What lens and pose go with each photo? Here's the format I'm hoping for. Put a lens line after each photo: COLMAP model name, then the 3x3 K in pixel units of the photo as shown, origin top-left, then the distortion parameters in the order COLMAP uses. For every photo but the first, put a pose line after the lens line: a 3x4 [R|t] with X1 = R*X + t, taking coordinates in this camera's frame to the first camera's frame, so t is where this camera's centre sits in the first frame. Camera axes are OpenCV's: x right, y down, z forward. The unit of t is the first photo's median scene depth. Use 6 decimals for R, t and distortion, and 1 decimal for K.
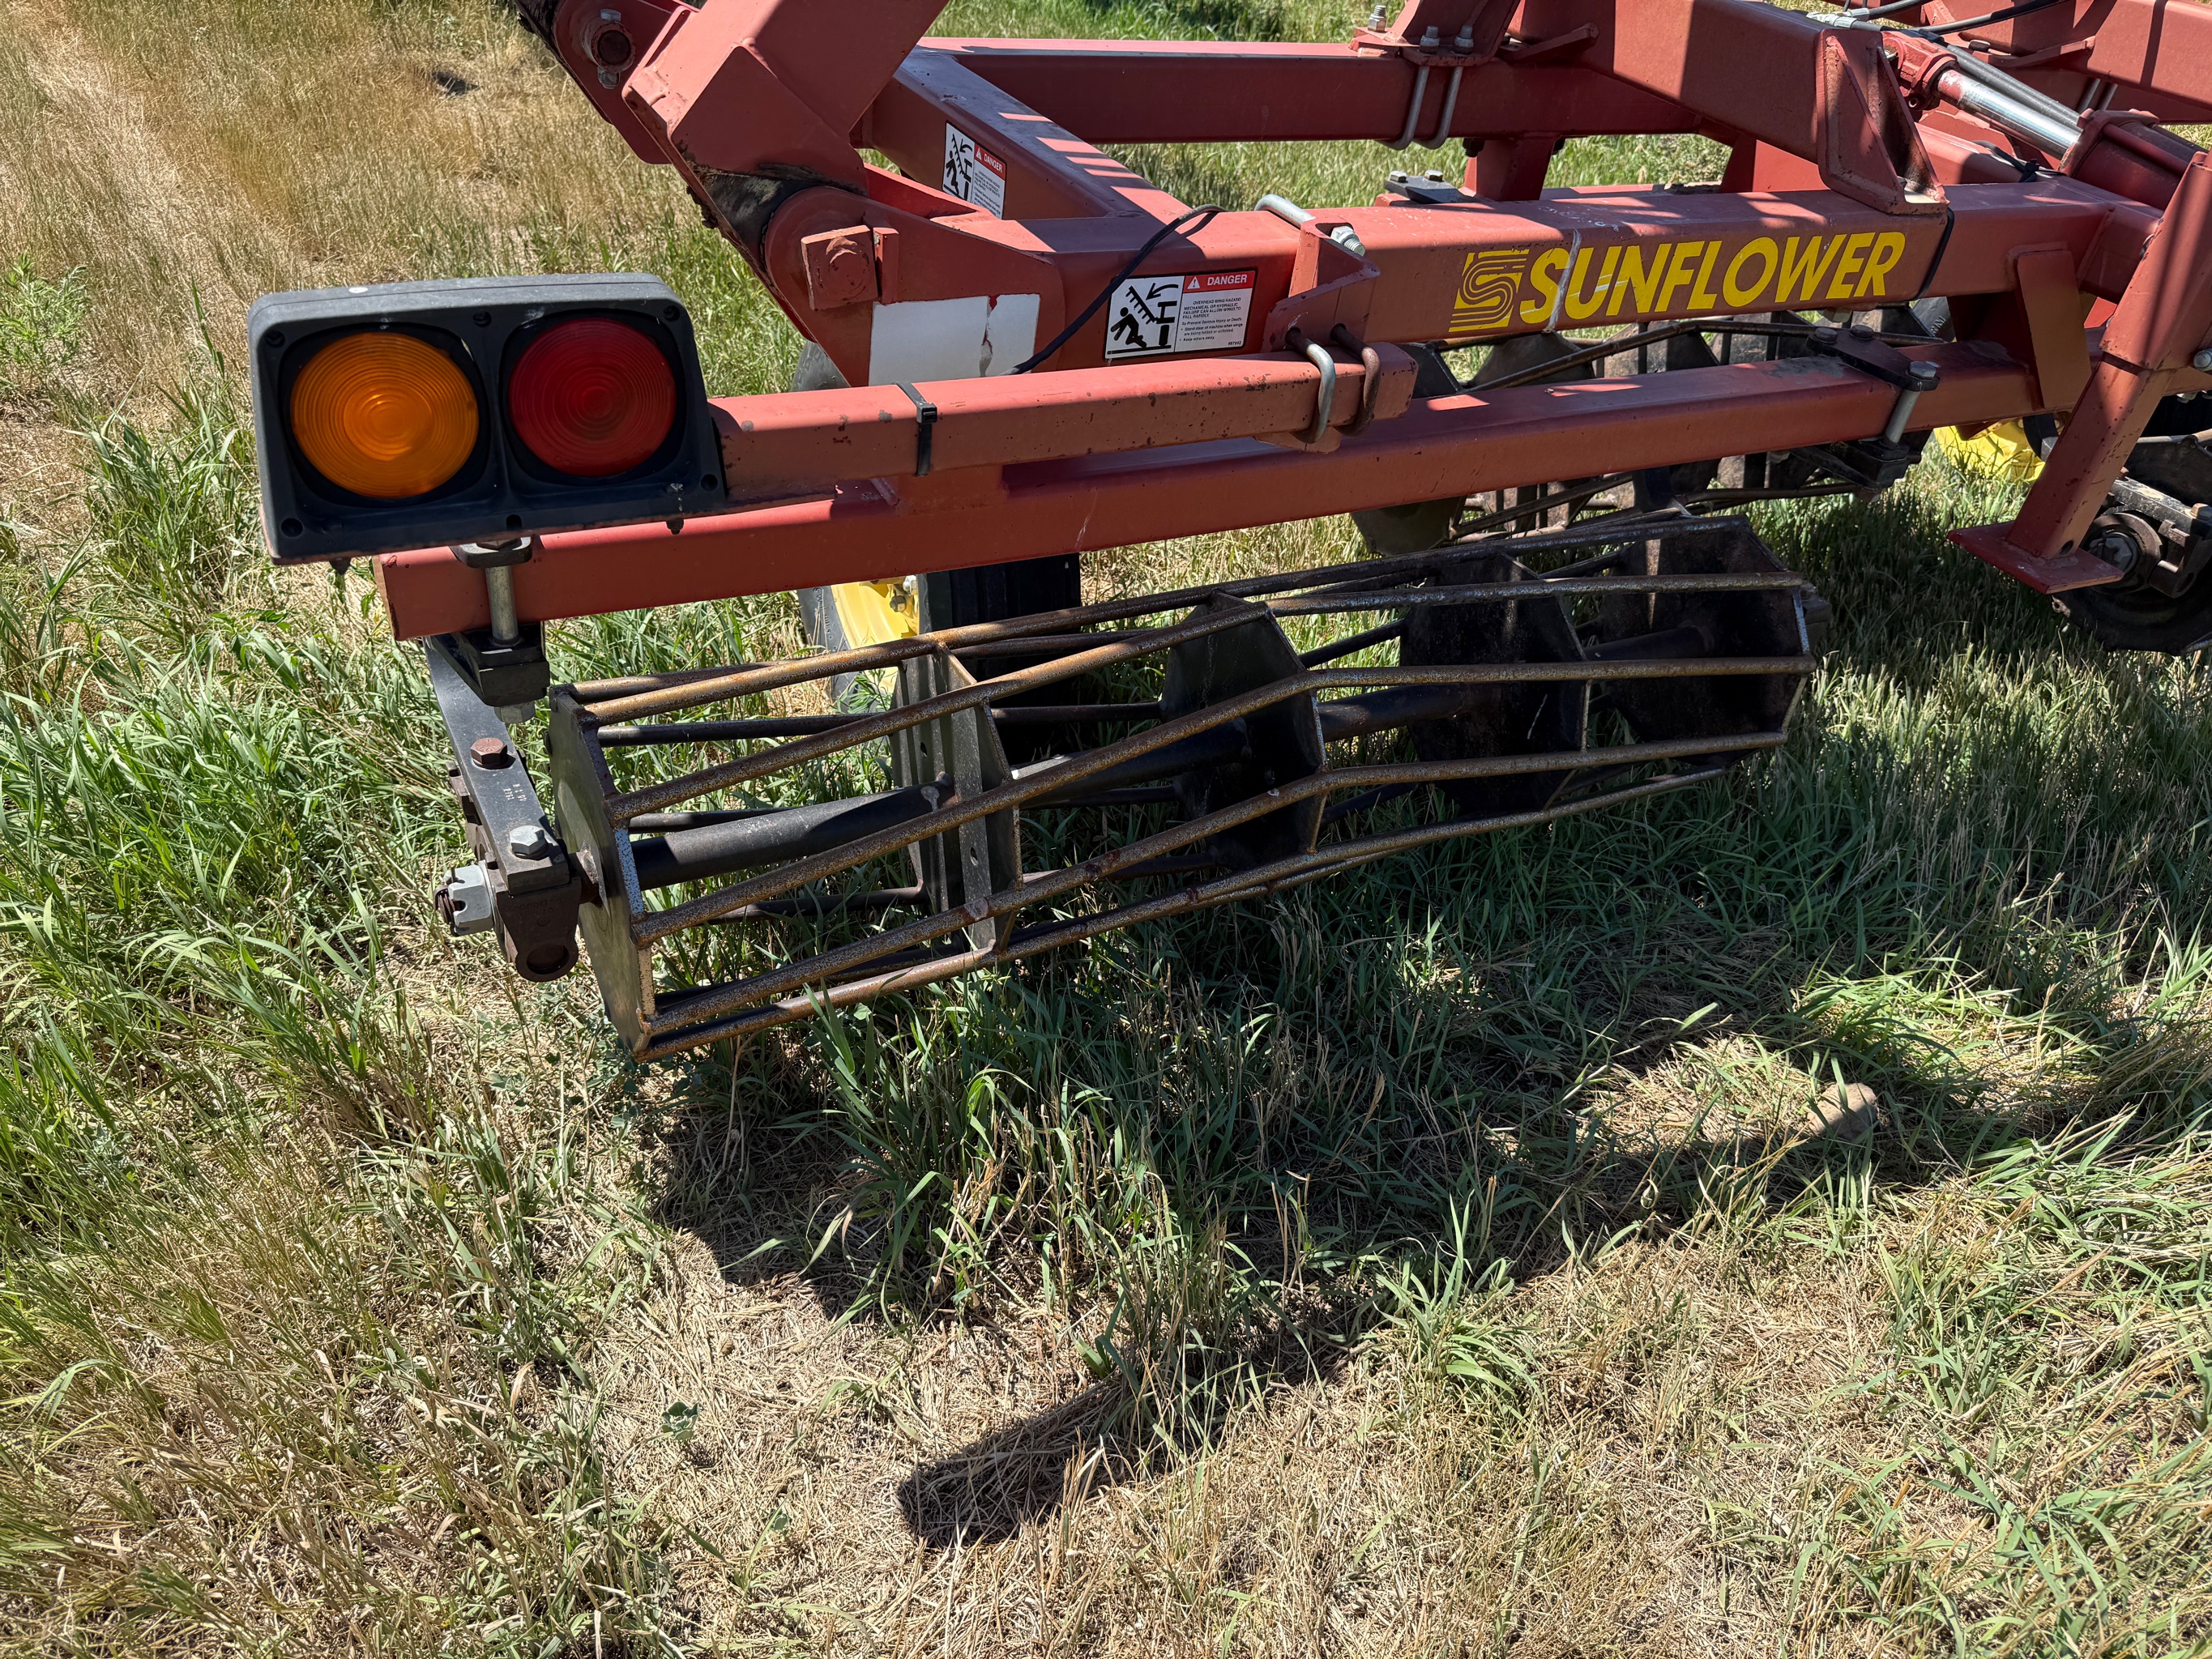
lens RADIAL K [[1573.0, 0, 1103.9], [0, 1573.0, 839.9], [0, 0, 1]] dist [0.038315, -0.052180]
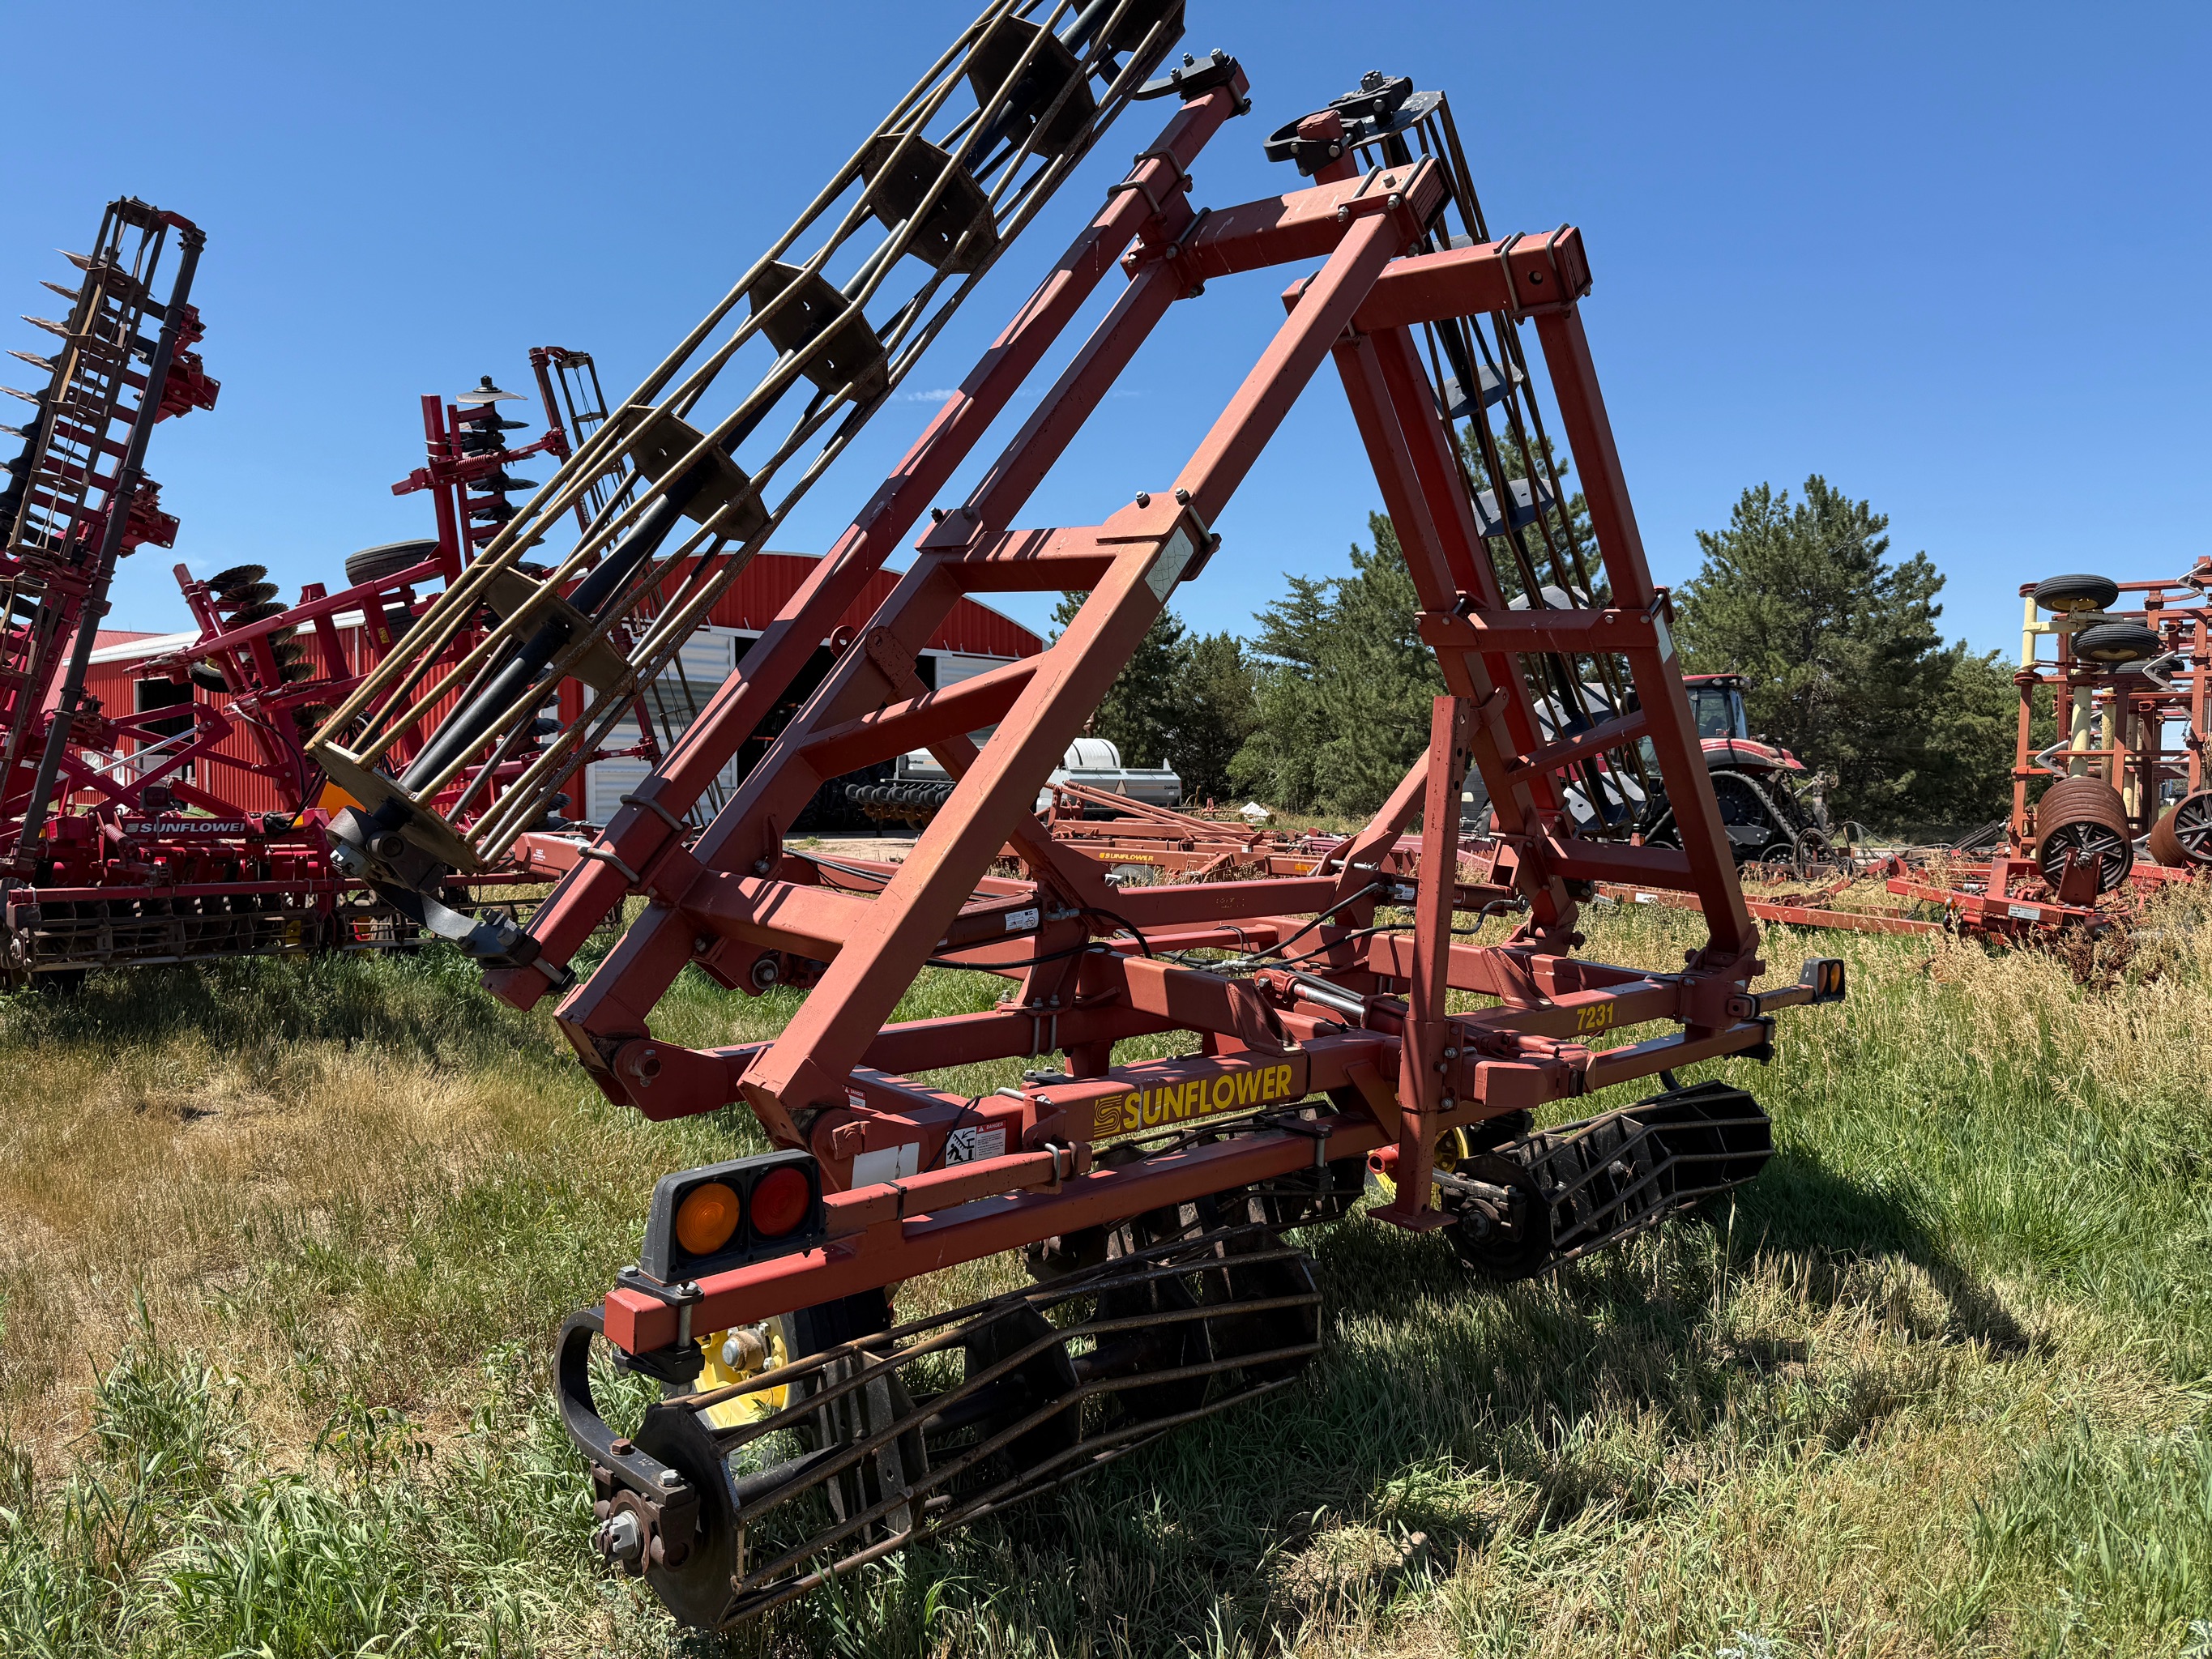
lens RADIAL K [[1542.7, 0, 1106.0], [0, 1542.7, 829.5], [0, 0, 1]] dist [0.168797, -0.336567]
pose [[0.953569, -0.088470, 0.287889, -0.257105], [0.227971, 0.836684, -0.497985, 0.290234], [-0.196815, 0.540493, 0.818004, -0.717387]]
